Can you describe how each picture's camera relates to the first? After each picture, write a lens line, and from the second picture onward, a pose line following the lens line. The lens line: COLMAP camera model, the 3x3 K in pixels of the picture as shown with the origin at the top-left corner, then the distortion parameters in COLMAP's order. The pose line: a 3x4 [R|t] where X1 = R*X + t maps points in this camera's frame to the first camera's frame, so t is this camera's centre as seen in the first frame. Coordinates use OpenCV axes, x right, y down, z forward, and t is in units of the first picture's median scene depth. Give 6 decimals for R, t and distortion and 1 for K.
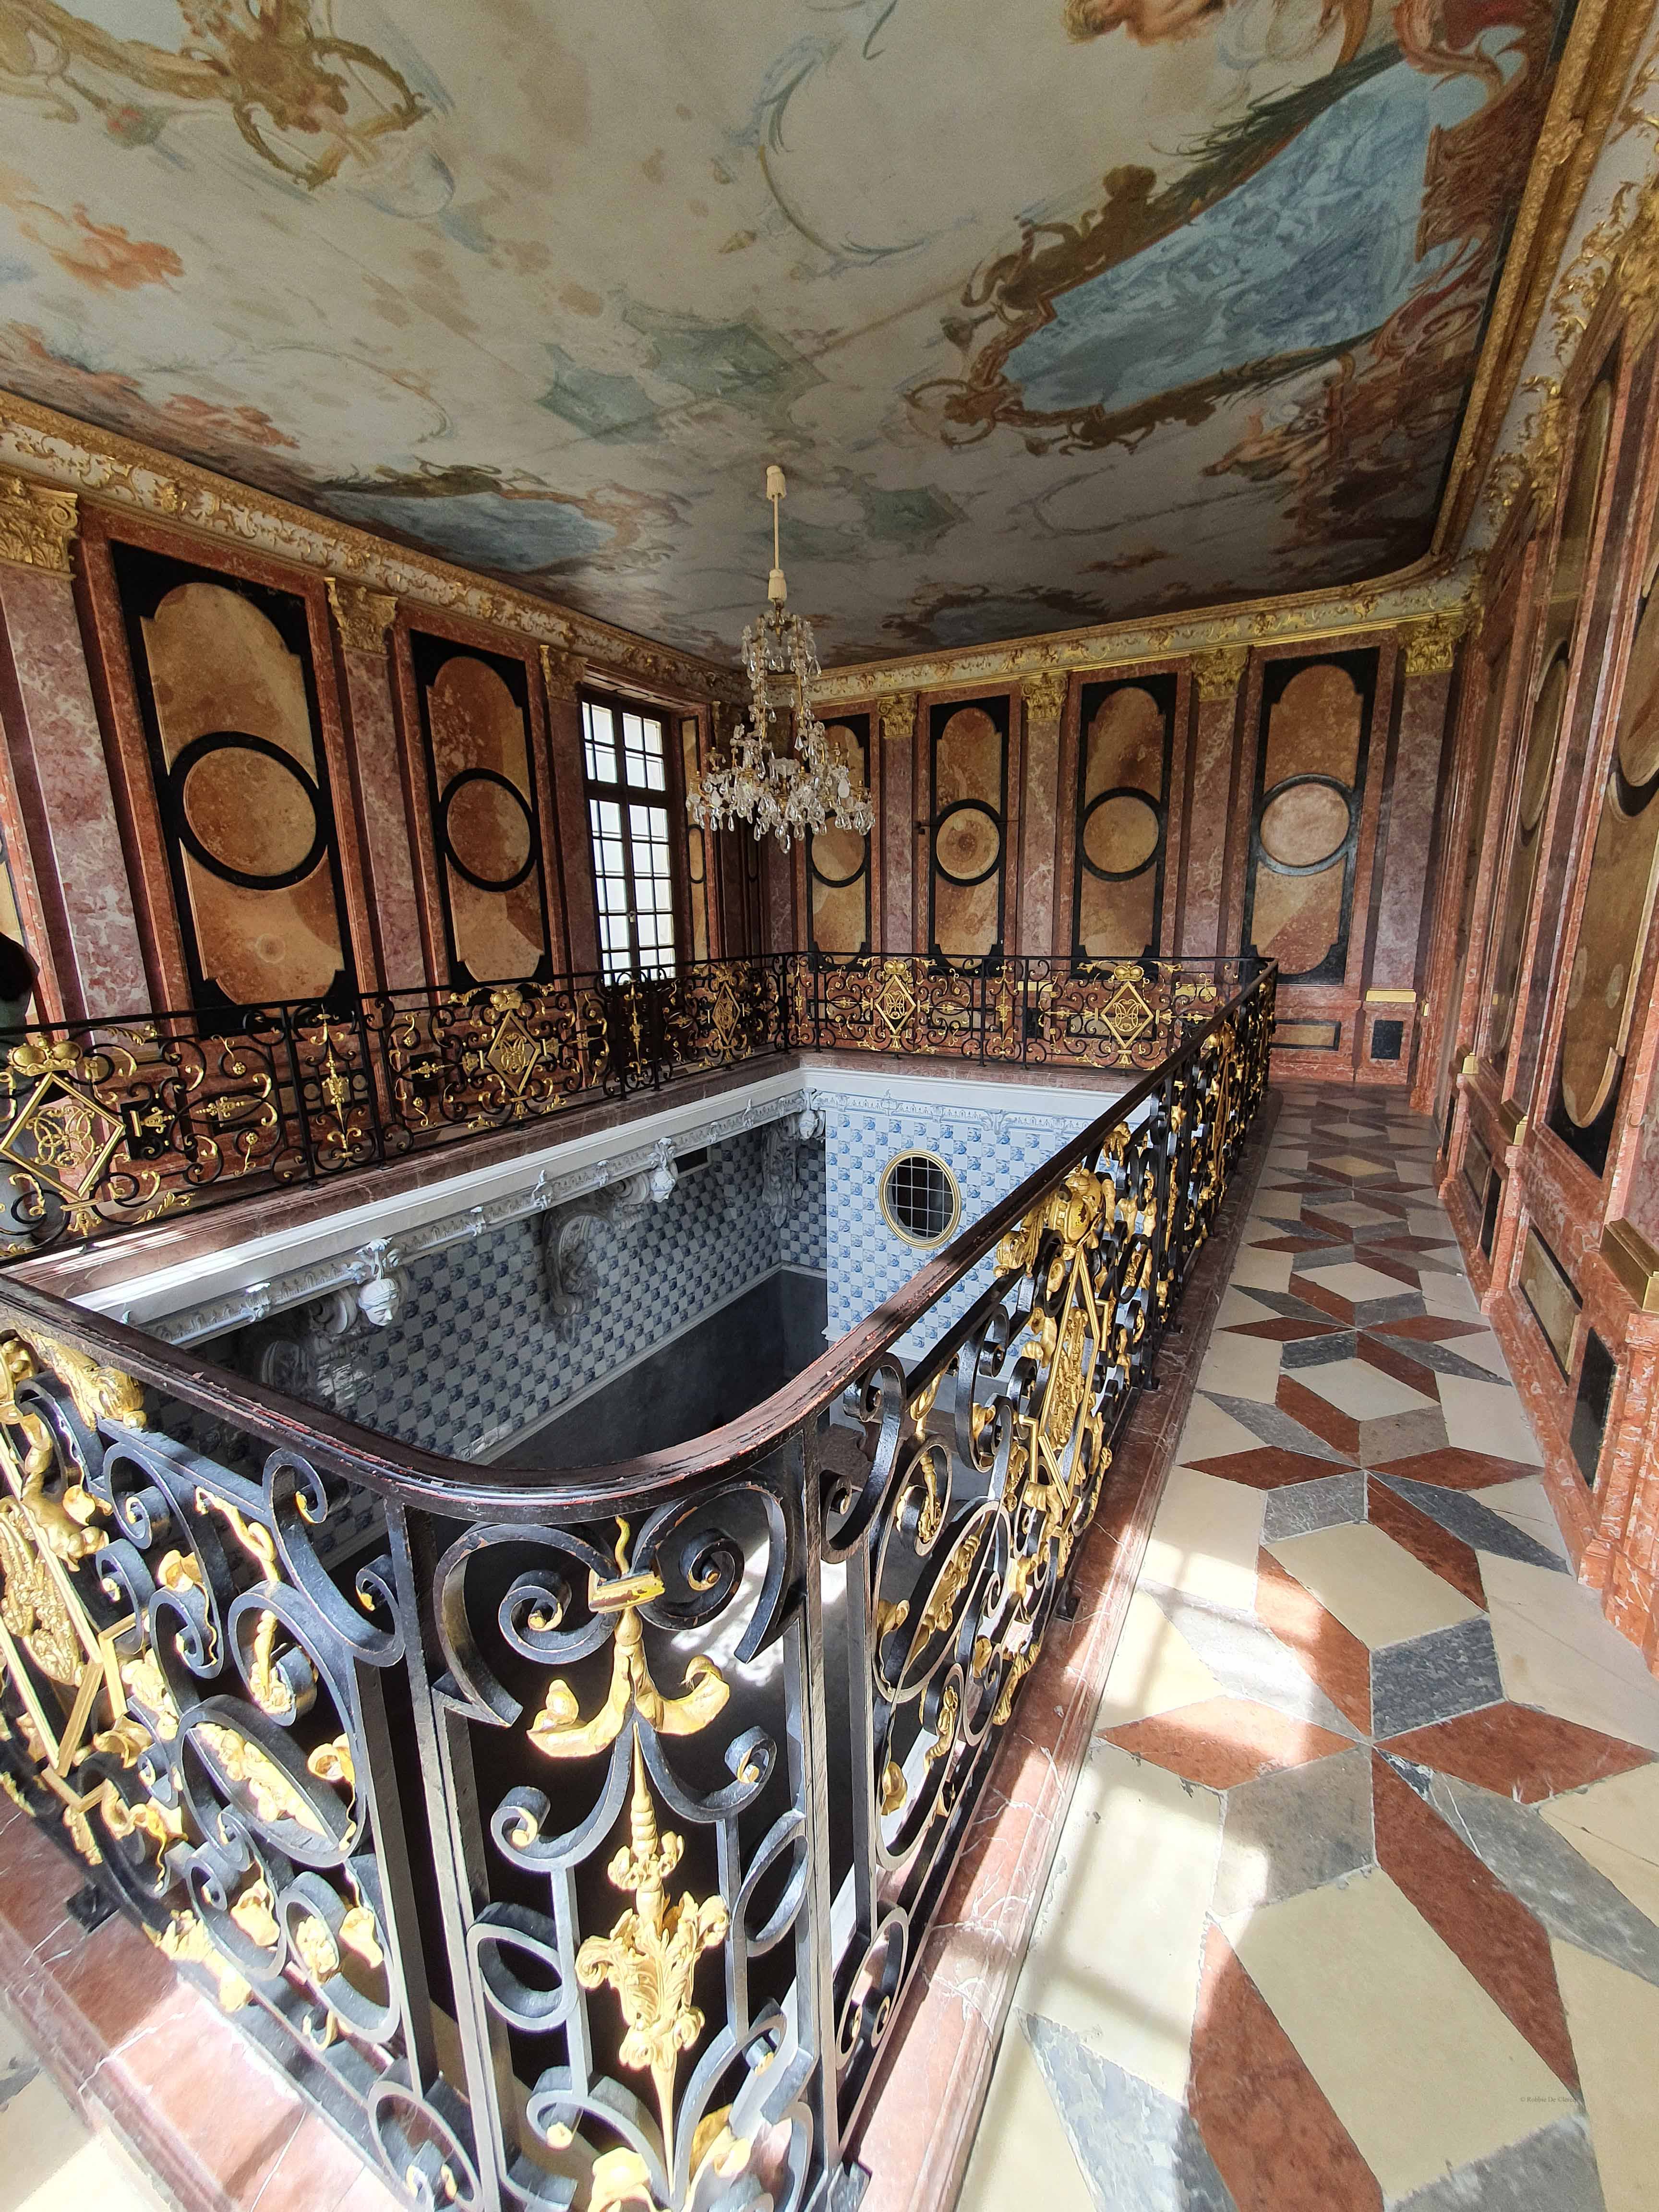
lens RADIAL K [[872.4, 0, 847.9], [0, 872.4, 1095.1], [0, 0, 1]] dist [0.014812, -0.001783]
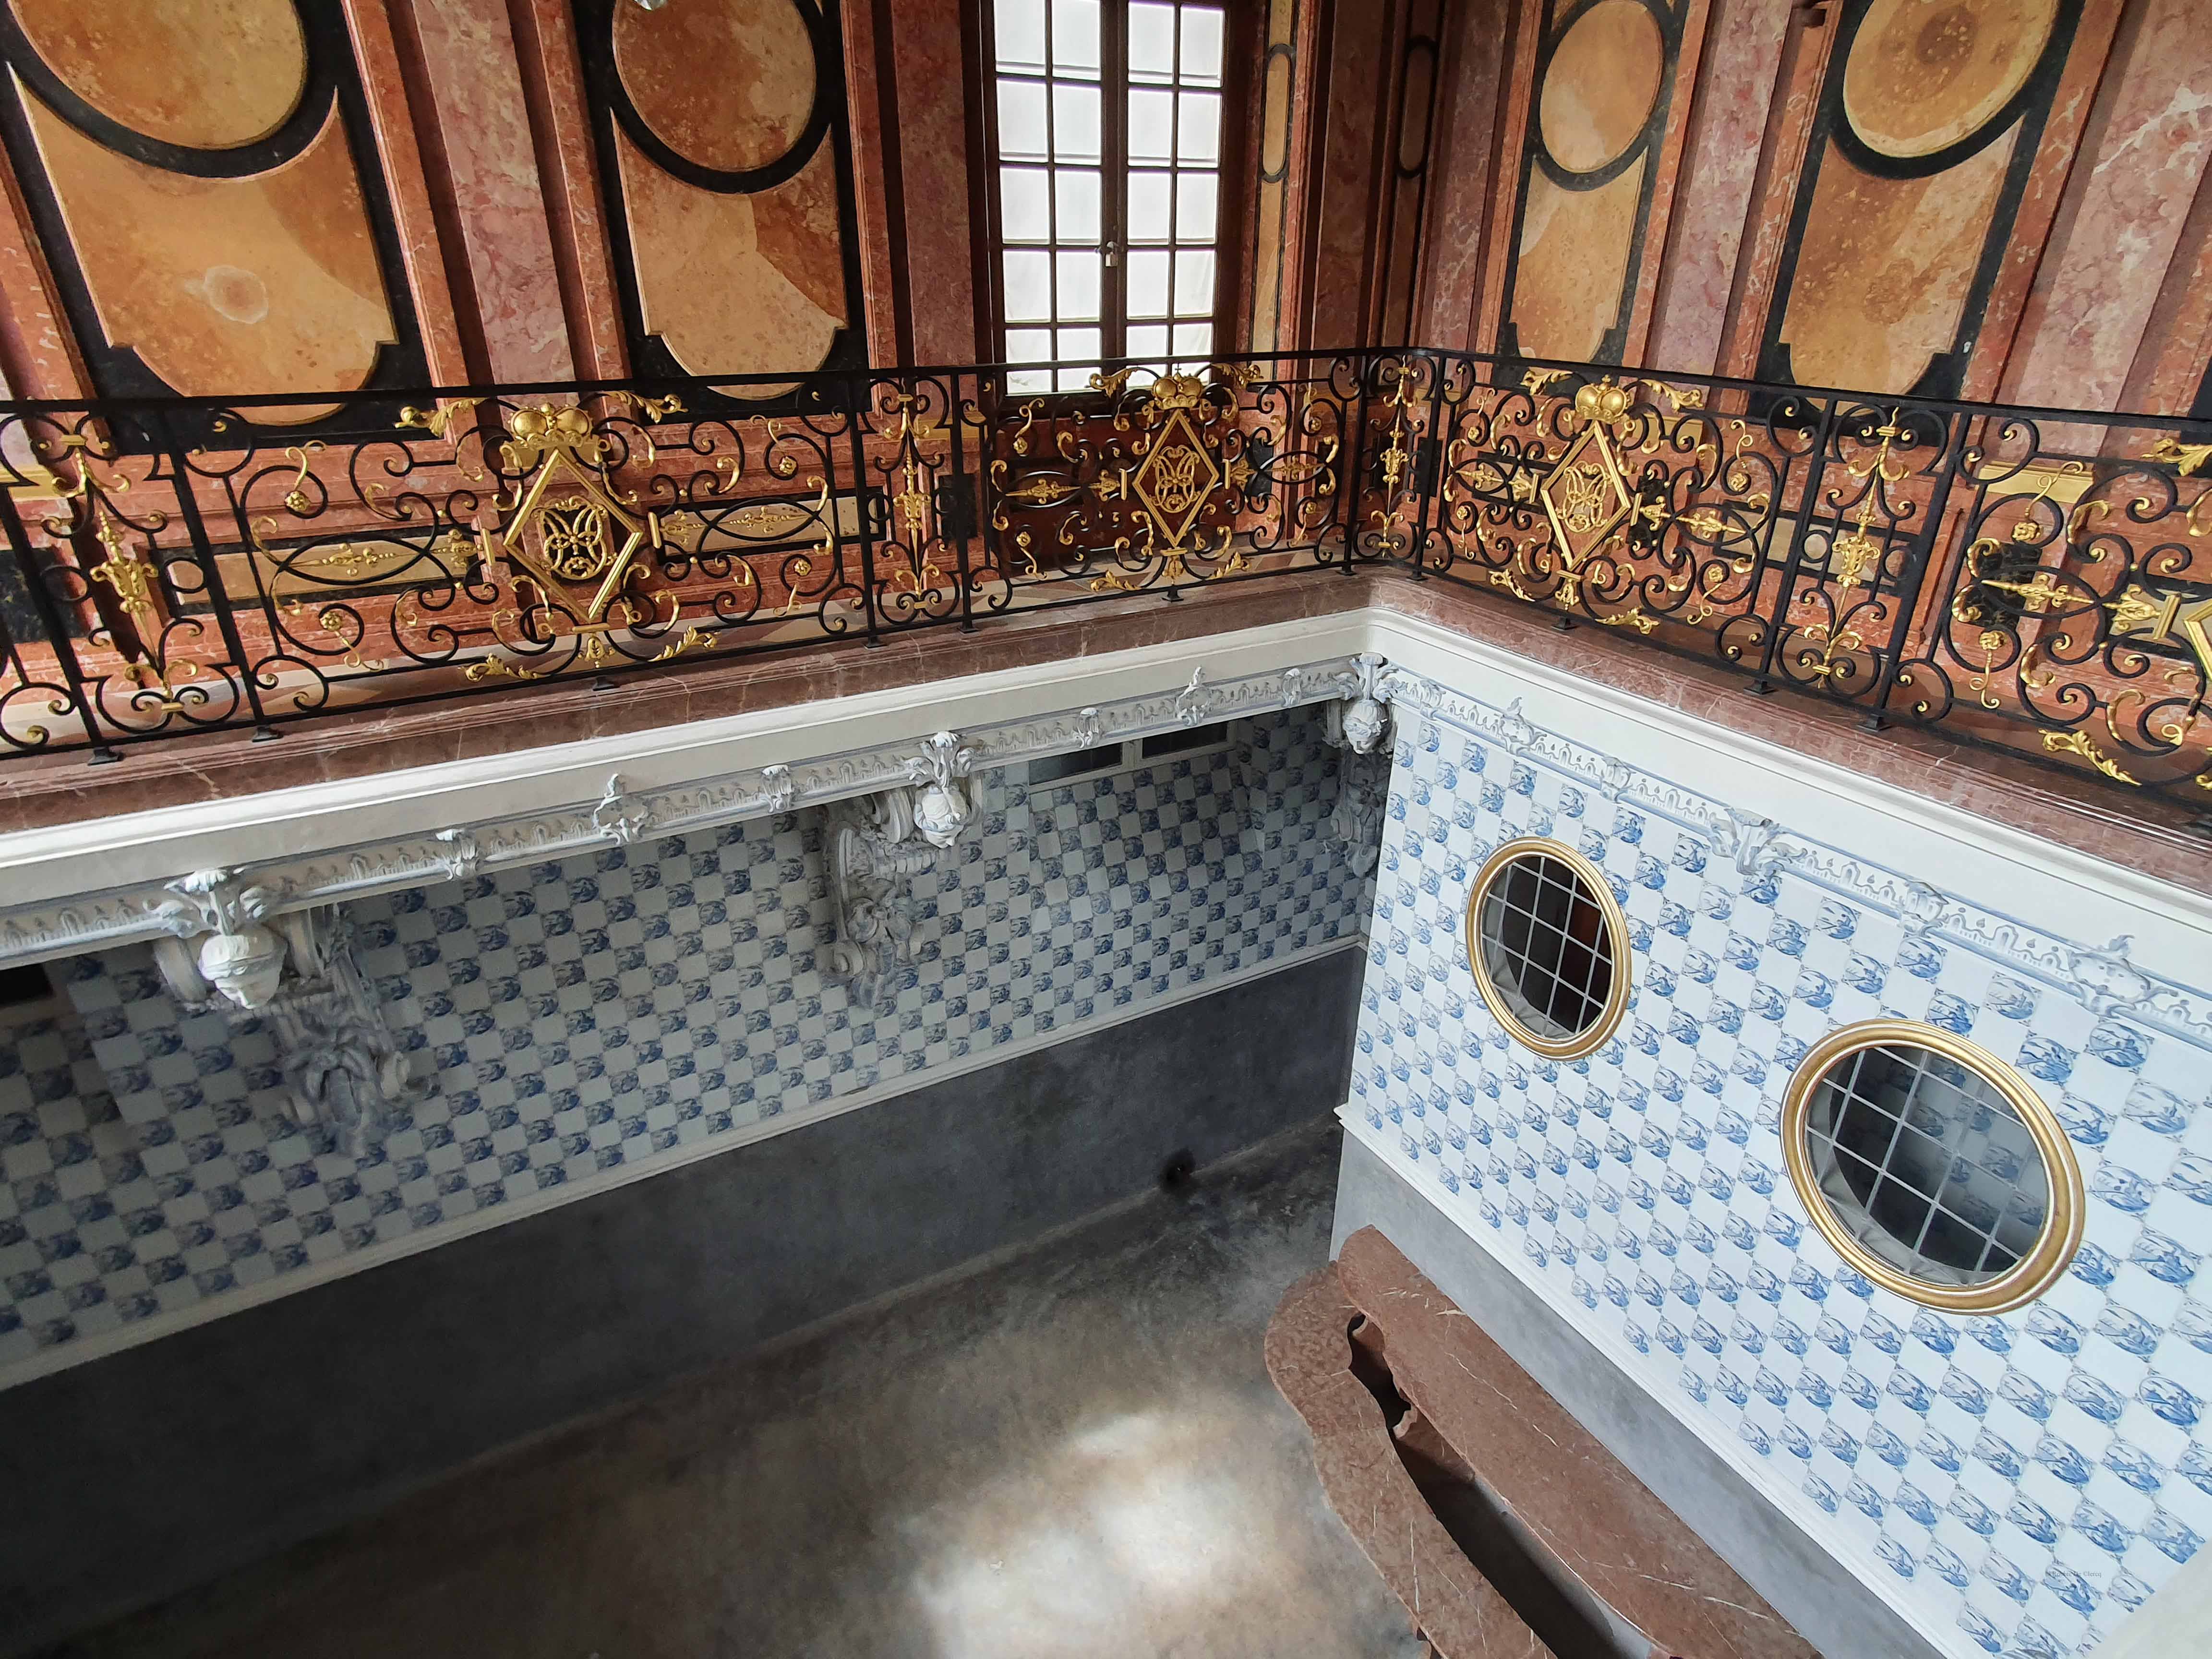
lens RADIAL K [[1176.4, 0, 1100.9], [0, 1176.4, 822.3], [0, 0, 1]] dist [-0.000564, 0.009906]
pose [[0.844625, 0.246762, -0.475098, 0.161890], [-0.127026, 0.954468, 0.269918, -0.077289], [0.520071, -0.167630, 0.837512, 0.388363]]
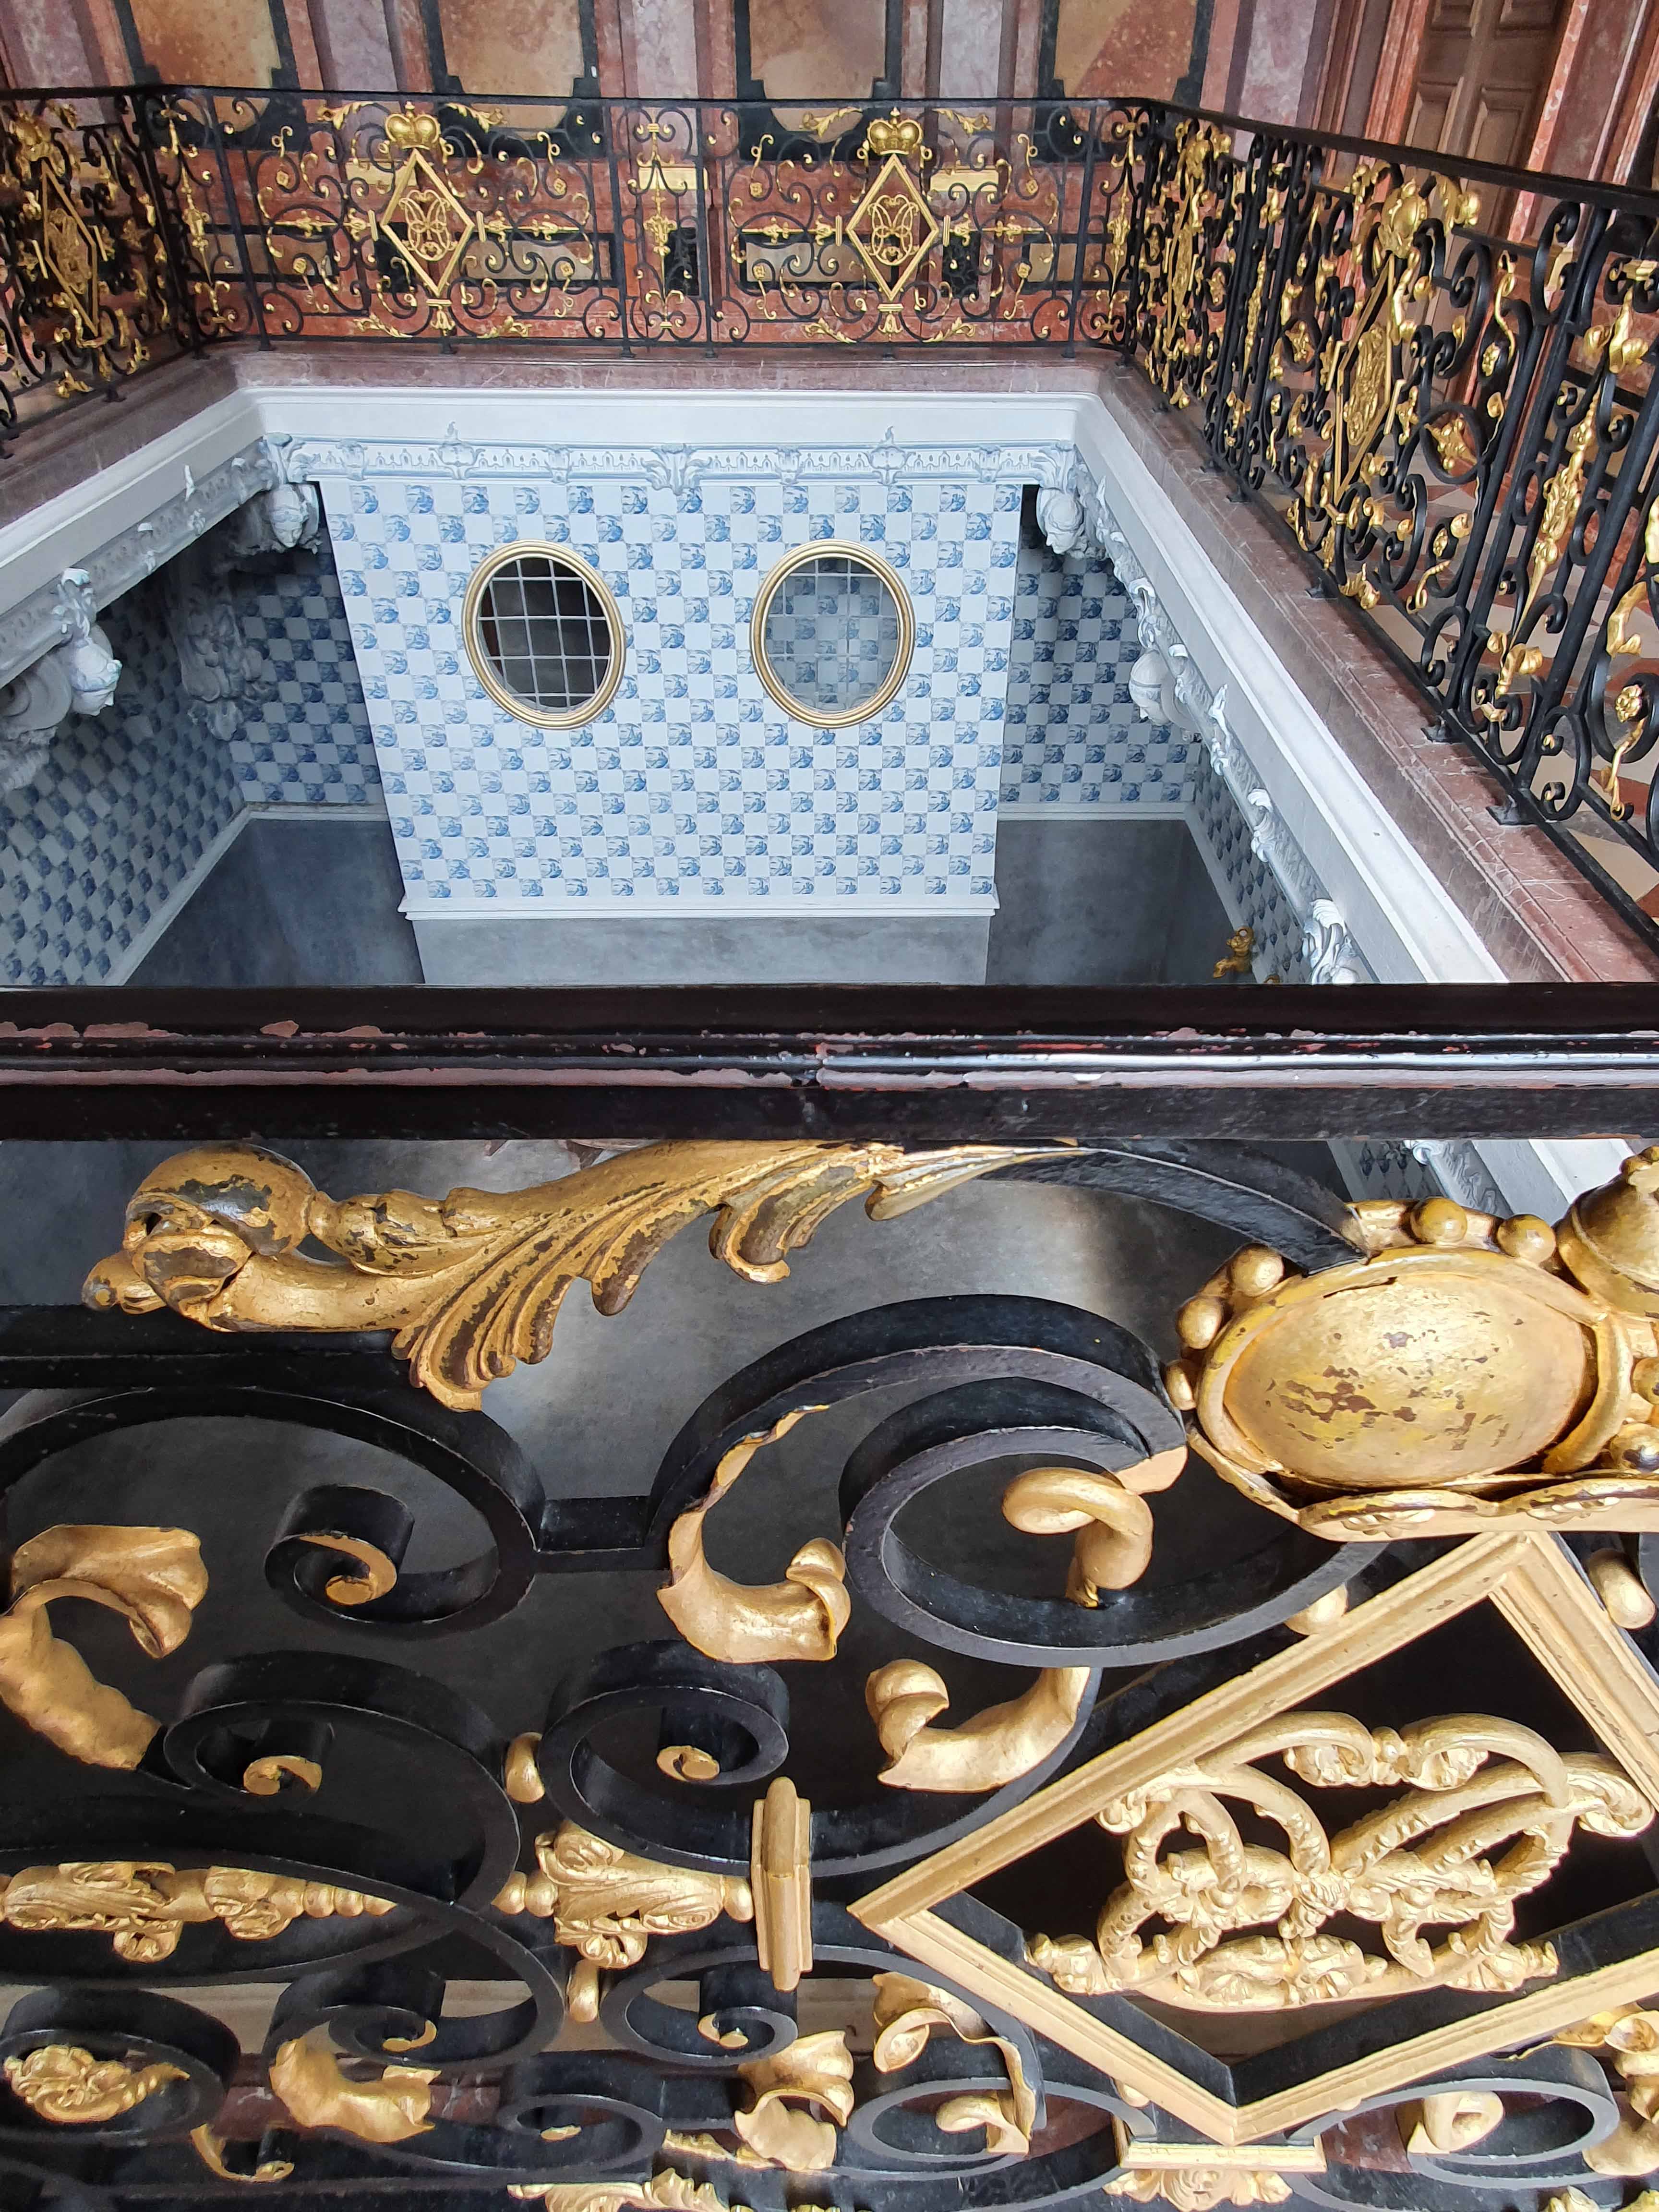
lens RADIAL K [[1341.1, 0, 836.1], [0, 1341.1, 1116.9], [0, 0, 1]] dist [0.004748, 0.001299]
pose [[0.876556, -0.283514, 0.388933, -0.176352], [0.081657, 0.883977, 0.460344, 0.009387], [-0.474322, -0.371758, 0.798007, 0.111399]]
